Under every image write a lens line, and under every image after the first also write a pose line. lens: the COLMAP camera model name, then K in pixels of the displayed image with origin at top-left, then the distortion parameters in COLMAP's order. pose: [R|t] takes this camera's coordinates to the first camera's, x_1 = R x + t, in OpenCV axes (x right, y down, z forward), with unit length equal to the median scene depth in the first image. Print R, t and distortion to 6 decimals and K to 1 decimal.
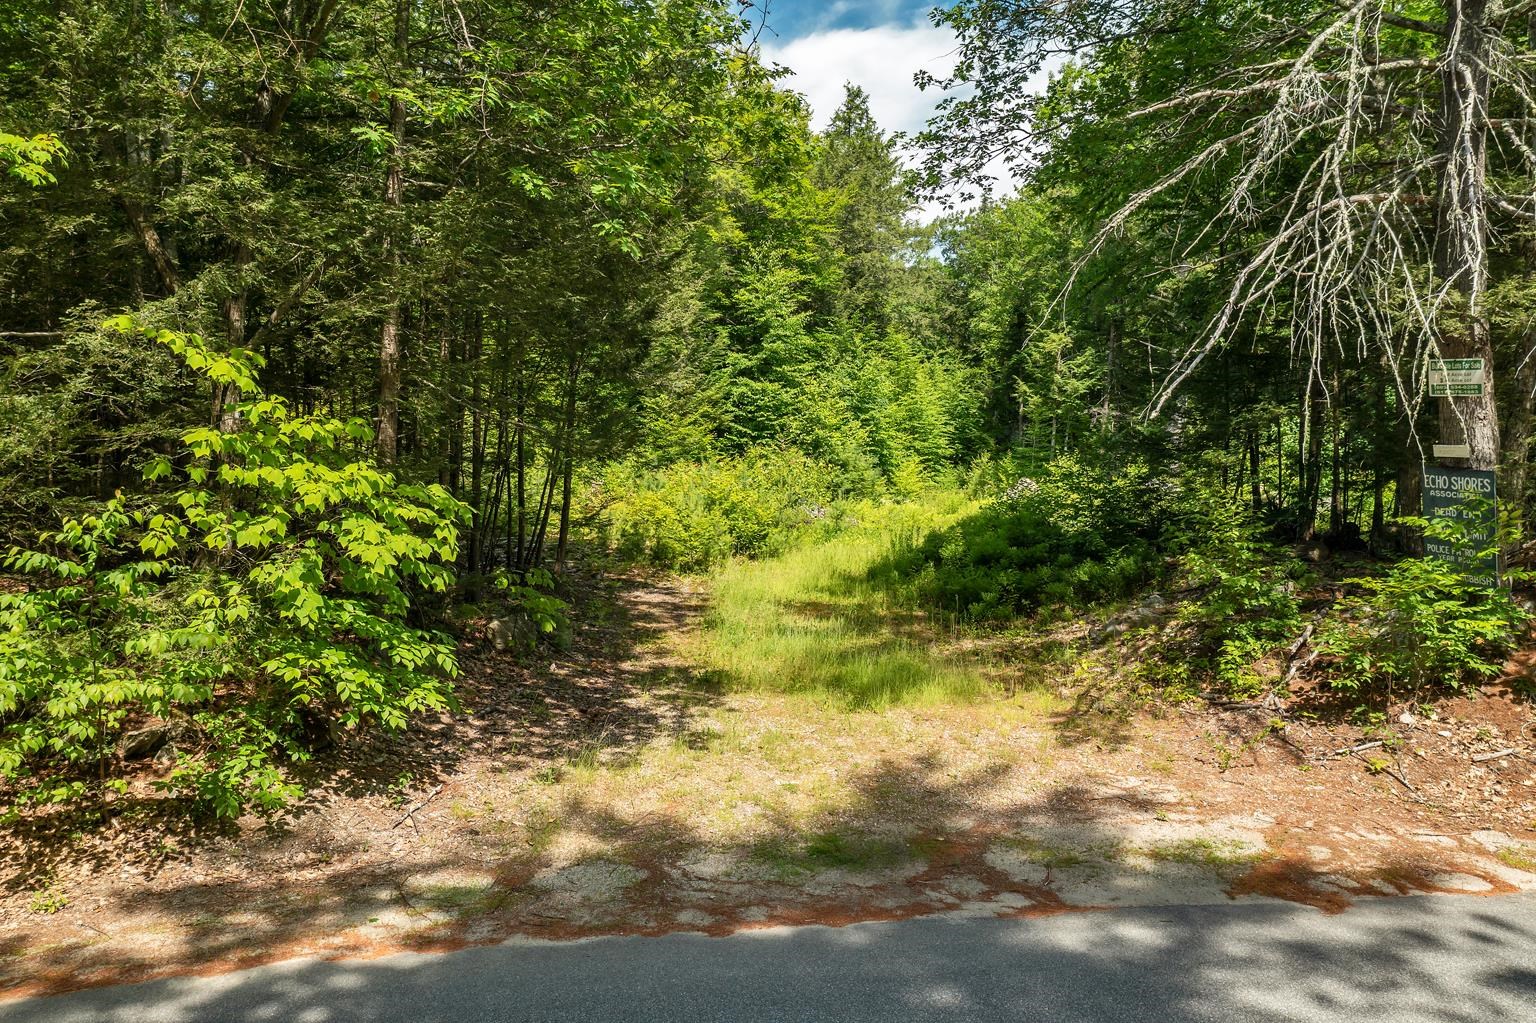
lens RADIAL K [[1219.2, 0, 768.0], [0, 1219.2, 511.5], [0, 0, 1]] dist [0.010611, -0.000164]
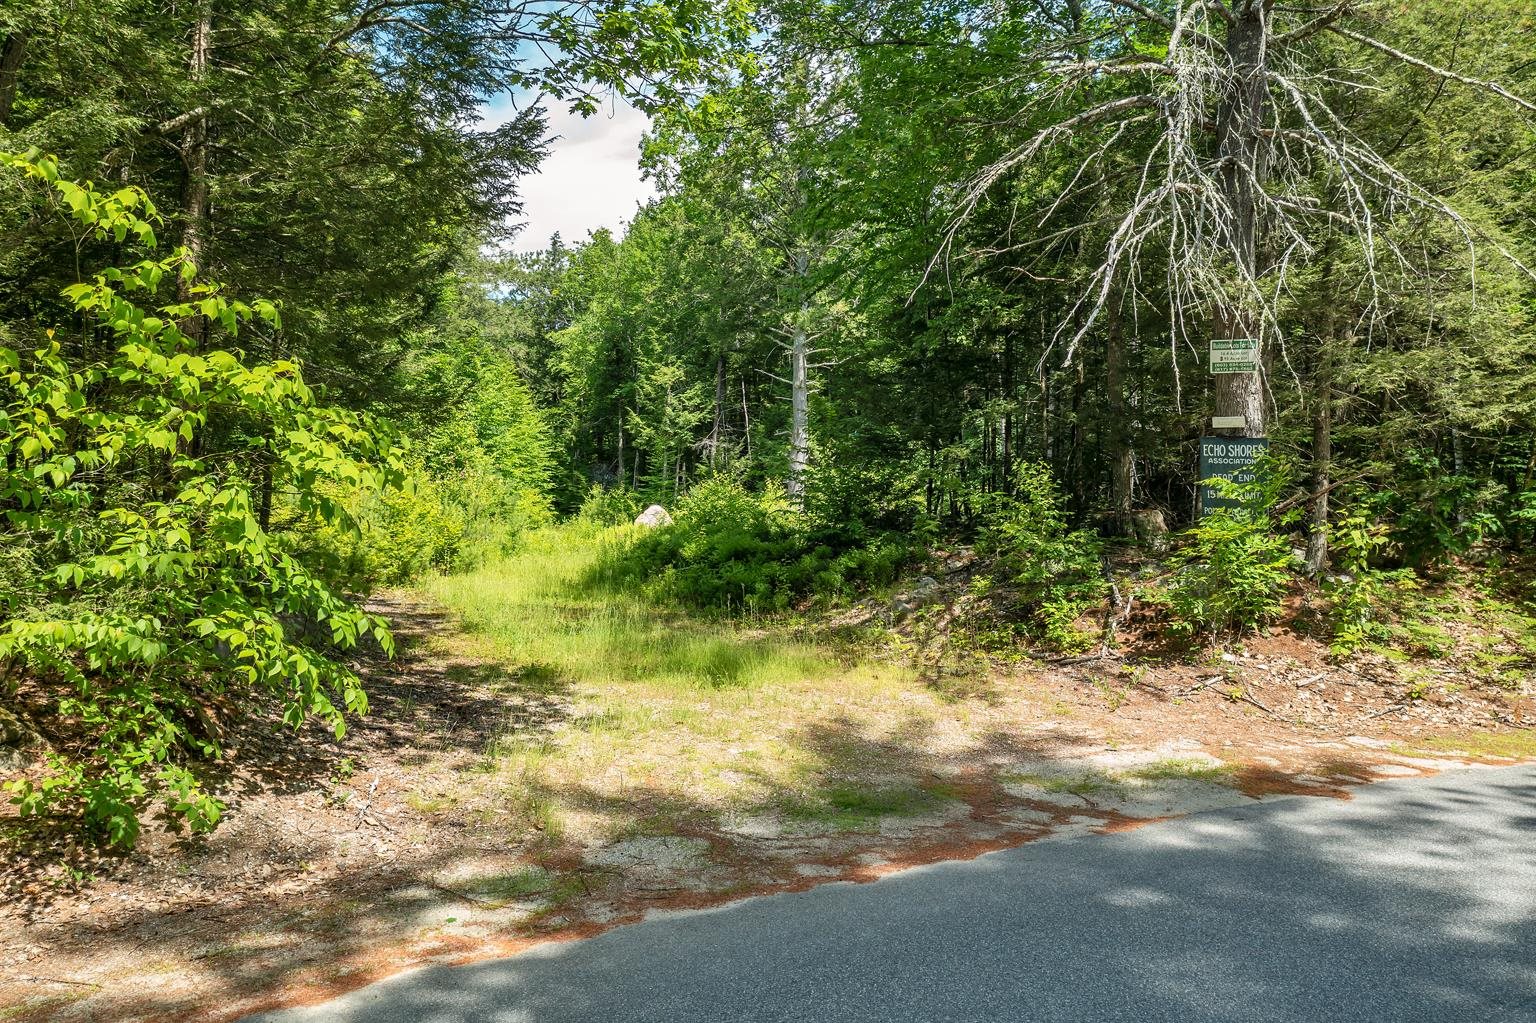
lens RADIAL K [[1219.2, 0, 768.0], [0, 1219.2, 511.5], [0, 0, 1]] dist [0.010611, -0.000164]
pose [[0.927408, -0.006598, 0.373994, -0.158779], [0.023565, 0.998889, -0.040813, 0.042823], [-0.373309, 0.046663, 0.926533, 0.075359]]
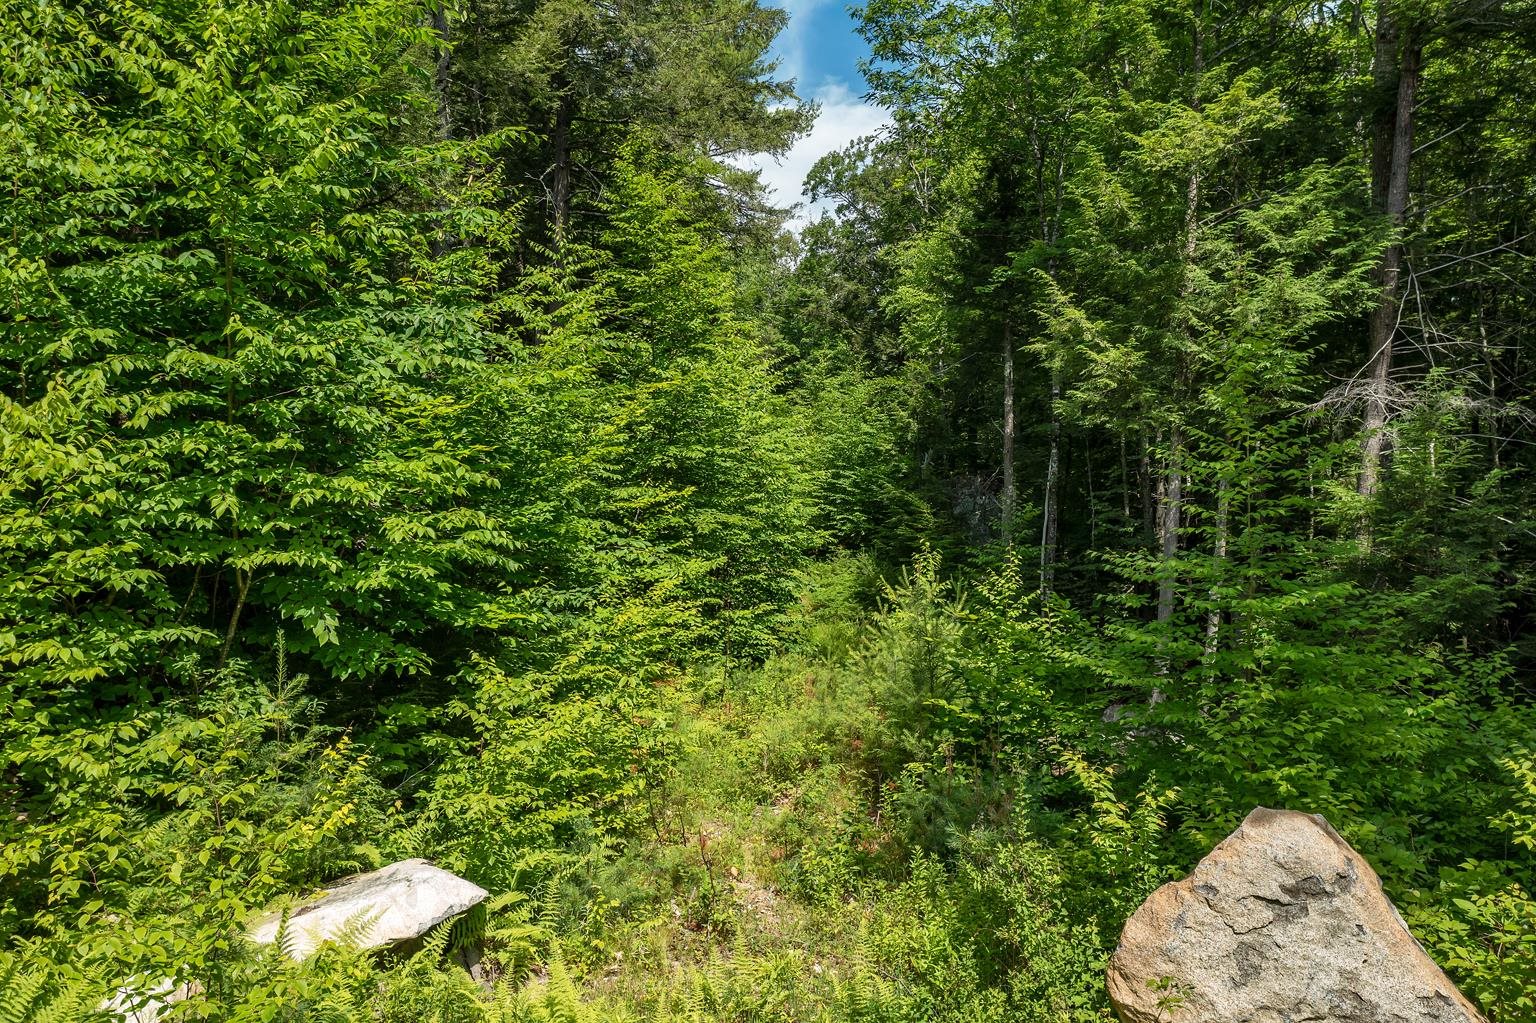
lens RADIAL K [[1219.2, 0, 768.0], [0, 1219.2, 511.5], [0, 0, 1]] dist [0.010611, -0.000164]
pose [[0.997553, 0.000586, 0.069918, 0.296222], [0.003102, 0.998609, -0.052636, -0.105406], [-0.069852, 0.052724, 0.996163, 1.765834]]
